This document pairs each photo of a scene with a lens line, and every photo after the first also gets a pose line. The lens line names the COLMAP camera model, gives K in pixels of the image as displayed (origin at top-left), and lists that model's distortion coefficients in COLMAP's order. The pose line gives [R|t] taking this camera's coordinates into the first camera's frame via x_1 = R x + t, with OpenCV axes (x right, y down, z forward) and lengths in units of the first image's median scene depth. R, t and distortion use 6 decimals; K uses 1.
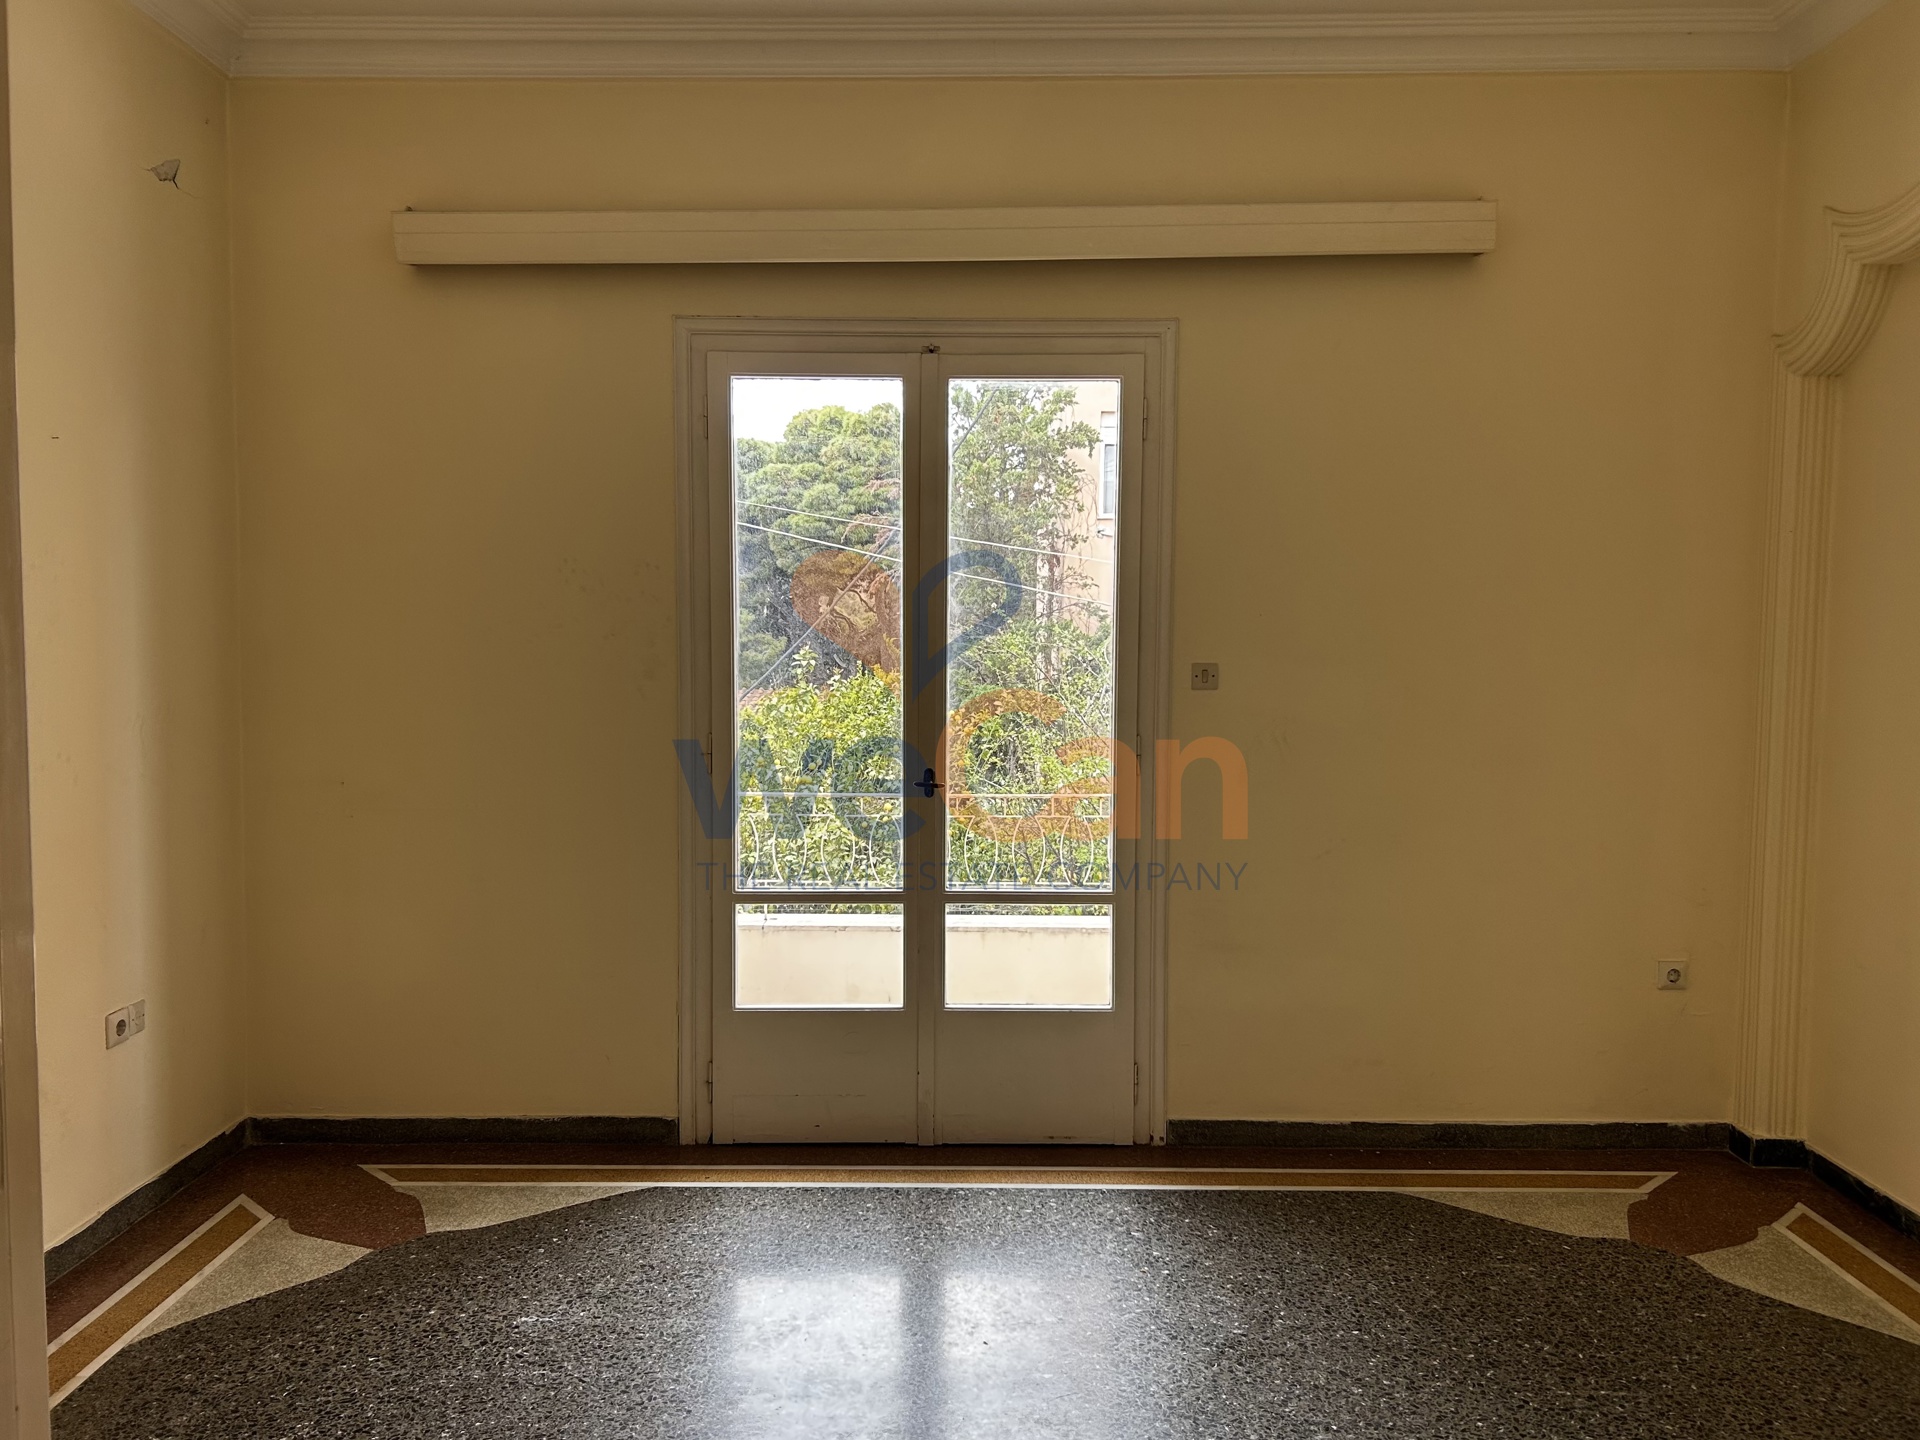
lens RADIAL K [[1460.1, 0, 944.7], [0, 1460.1, 727.3], [0, 0, 1]] dist [0.045484, -0.043081]
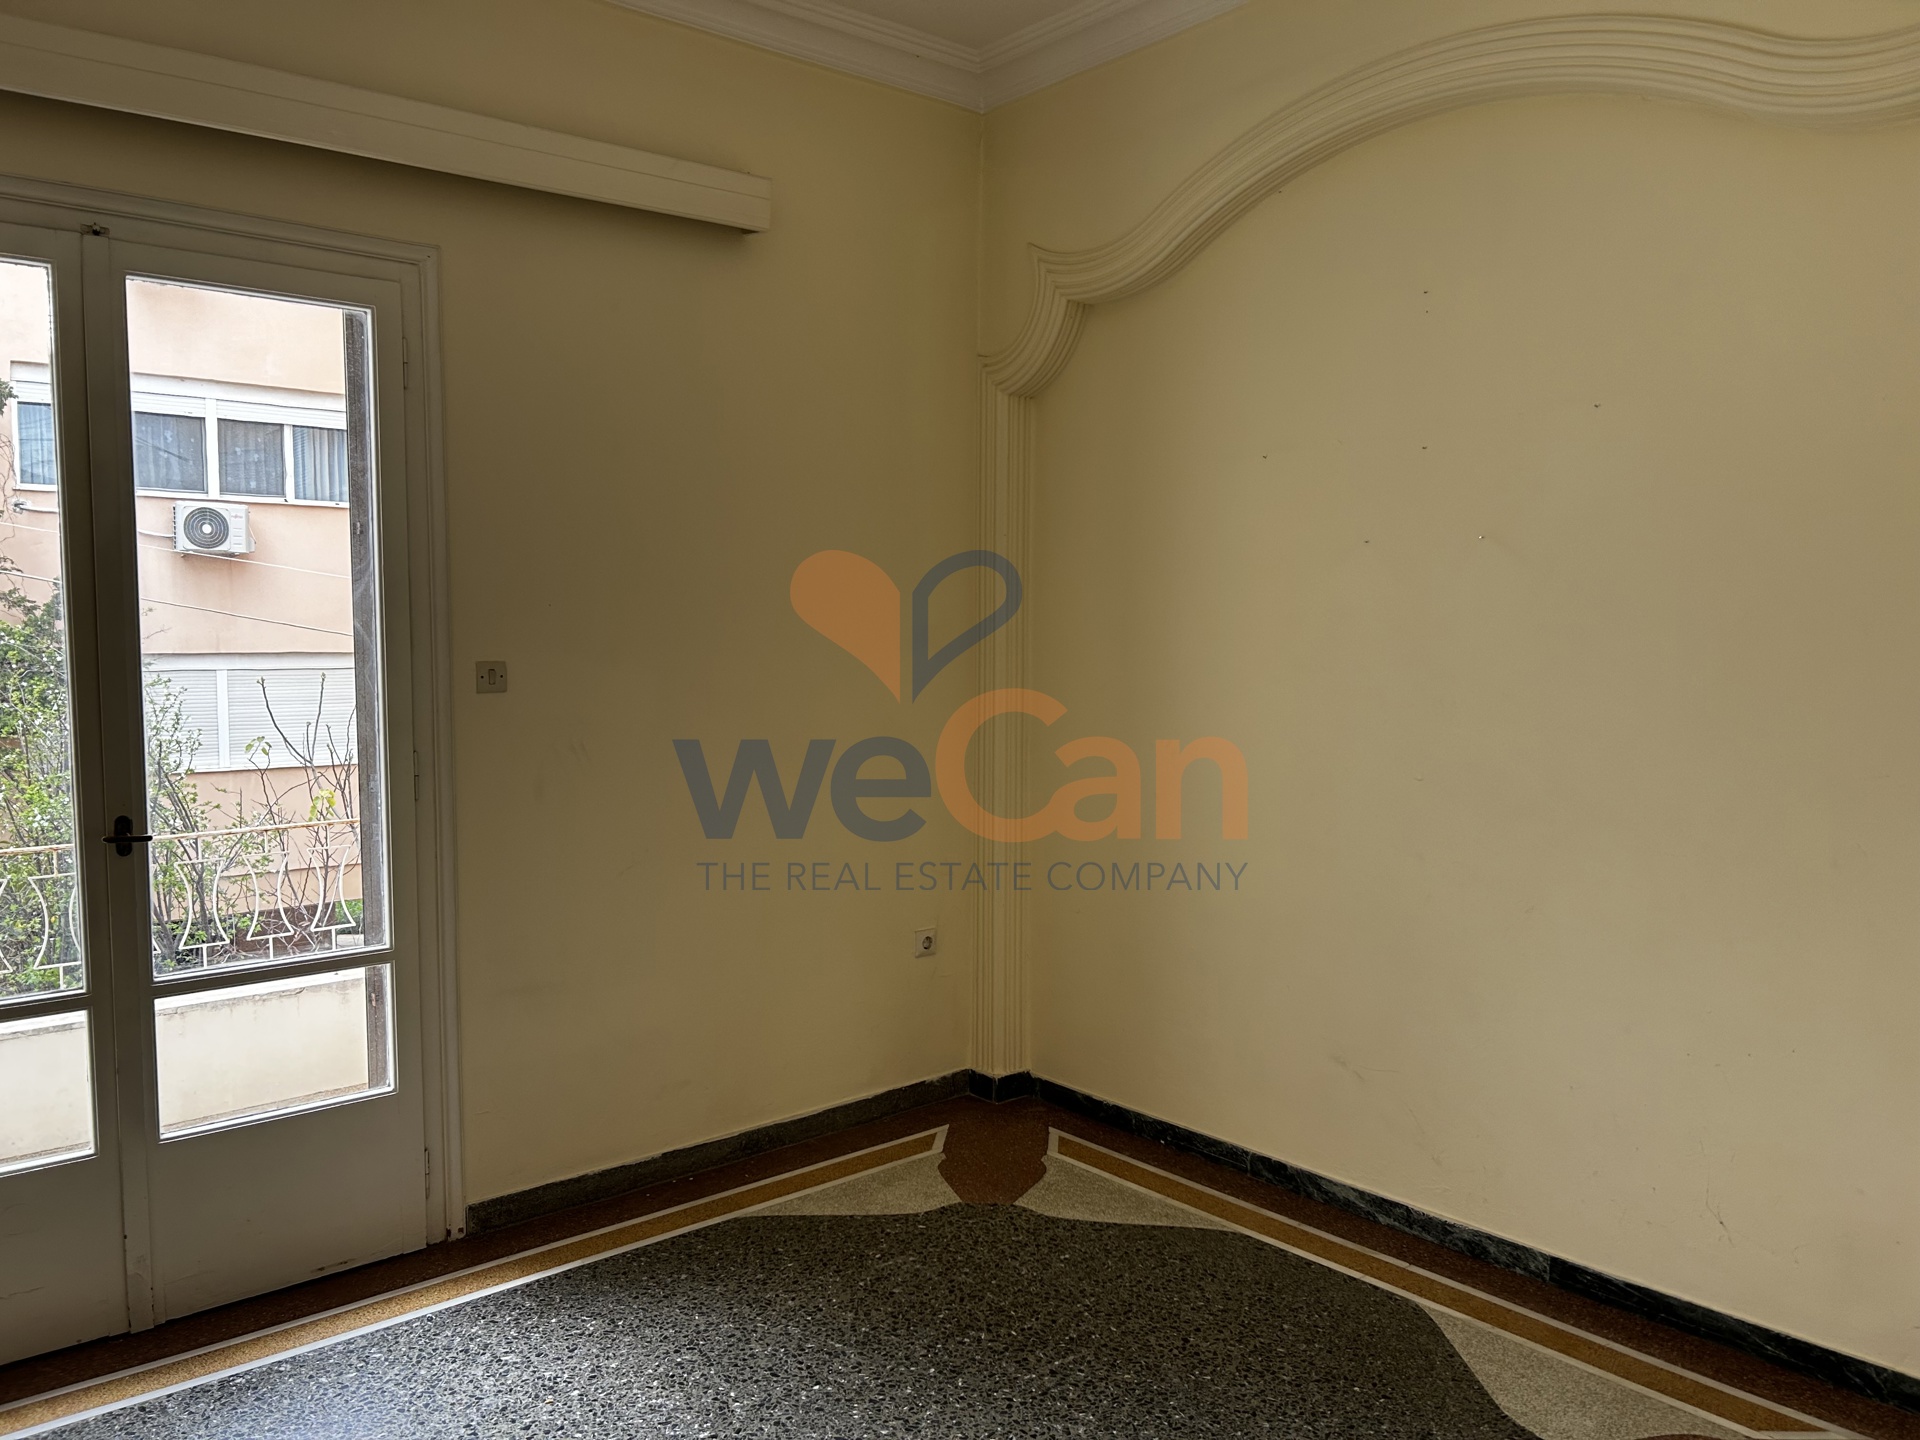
lens RADIAL K [[1460.1, 0, 973.2], [0, 1460.1, 722.5], [0, 0, 1]] dist [0.045484, -0.043081]
pose [[0.755061, -0.051177, 0.653654, -0.172566], [0.044352, 0.998652, 0.026956, -0.019215], [-0.654153, 0.008637, 0.756313, 0.177637]]
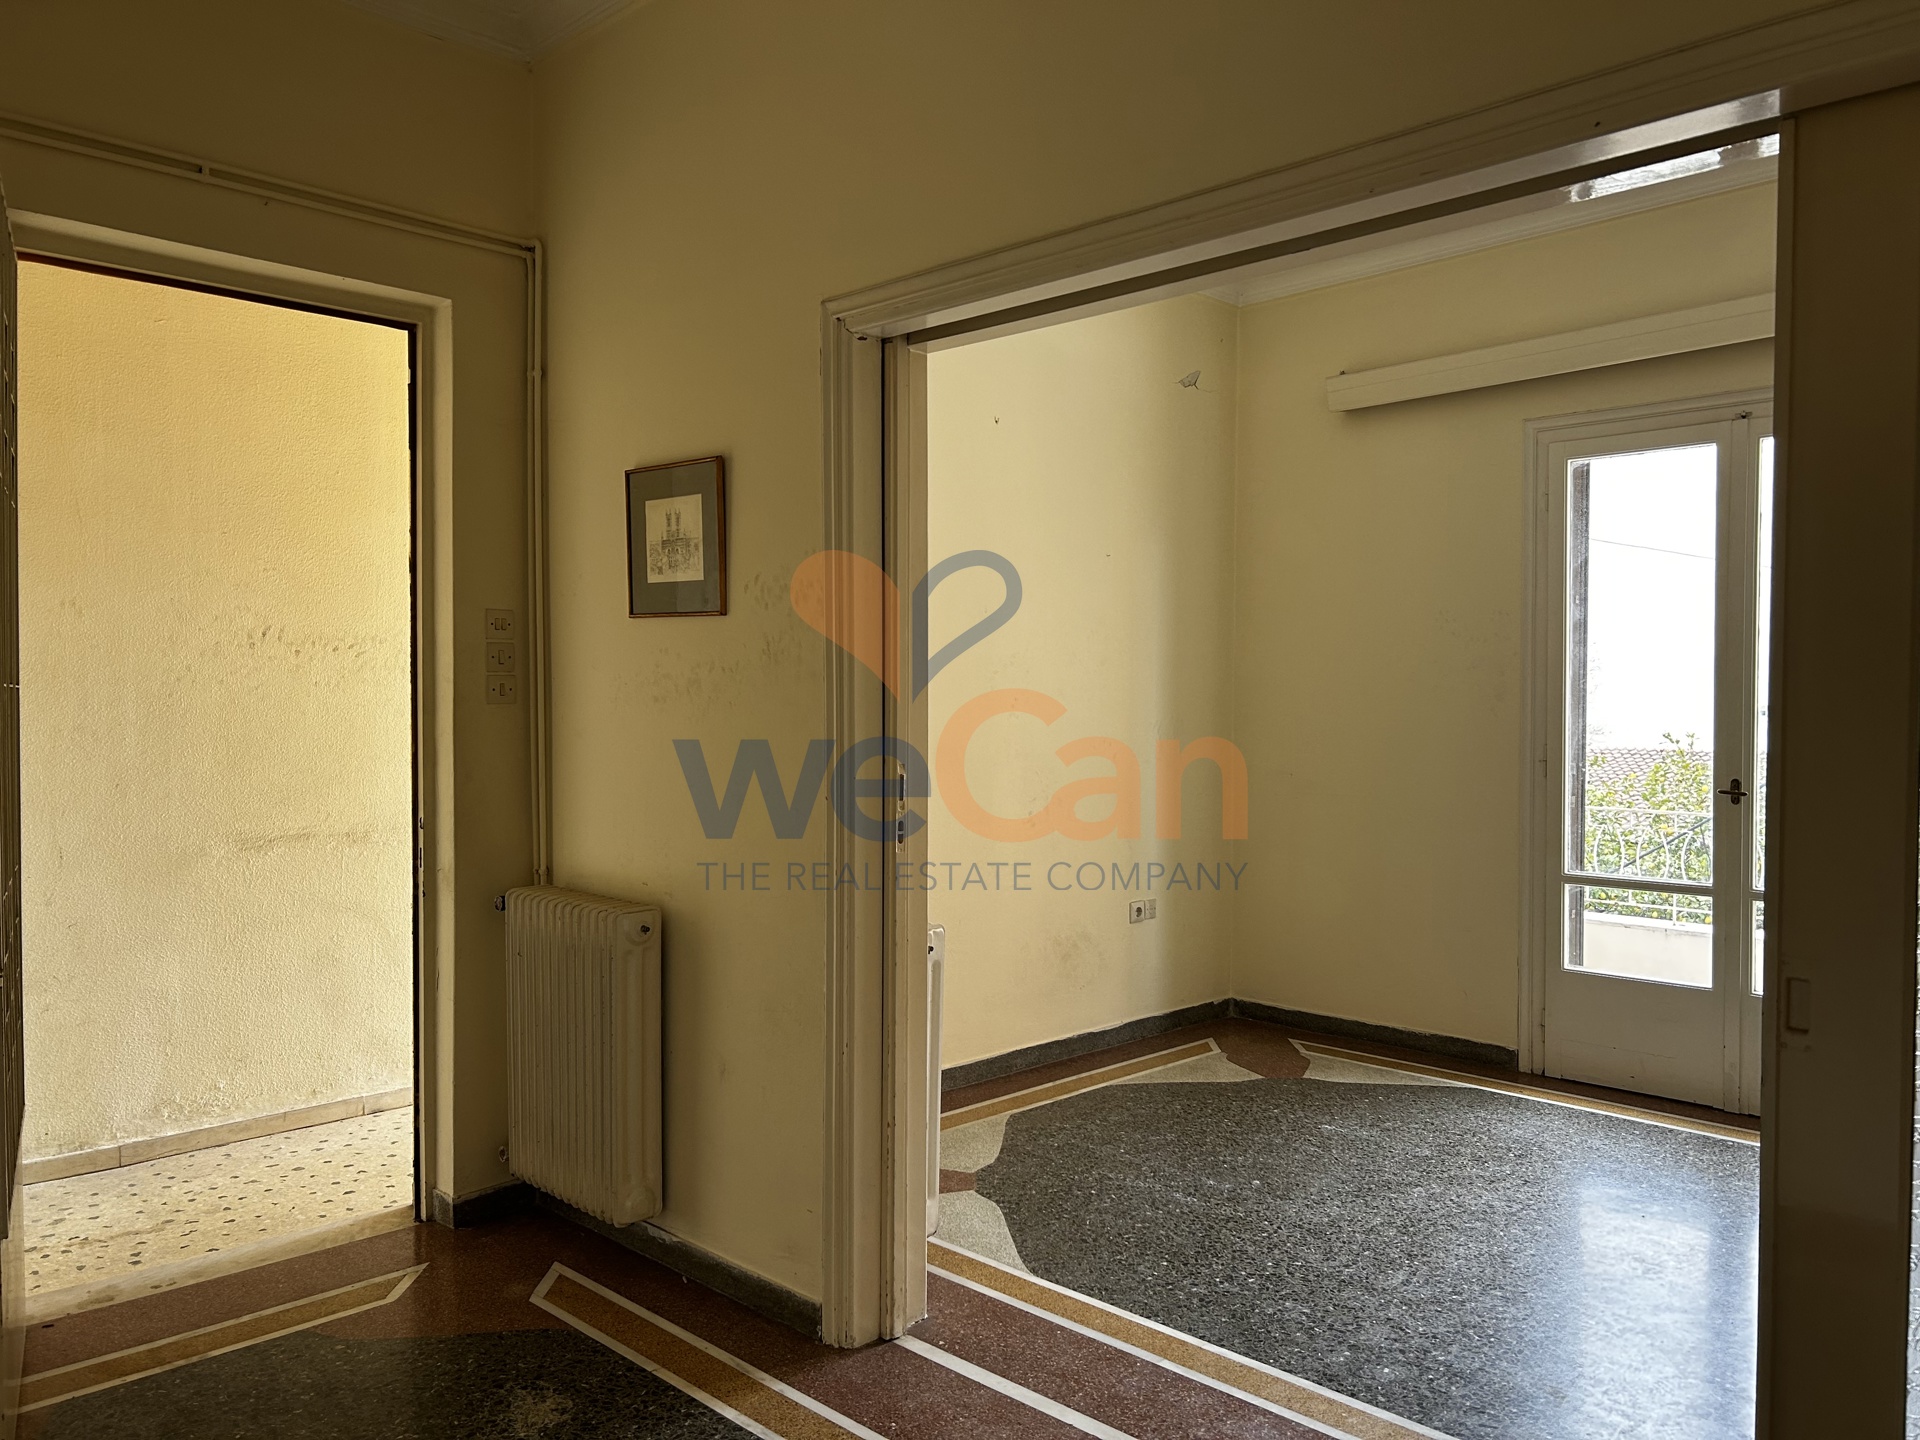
lens RADIAL K [[1460.1, 0, 961.7], [0, 1460.1, 718.8], [0, 0, 1]] dist [0.045484, -0.043081]
pose [[0.713667, 0.007704, -0.700443, 0.372631], [-0.044149, 0.998446, -0.034000, 0.048502], [0.699092, 0.055189, 0.712898, -0.254846]]
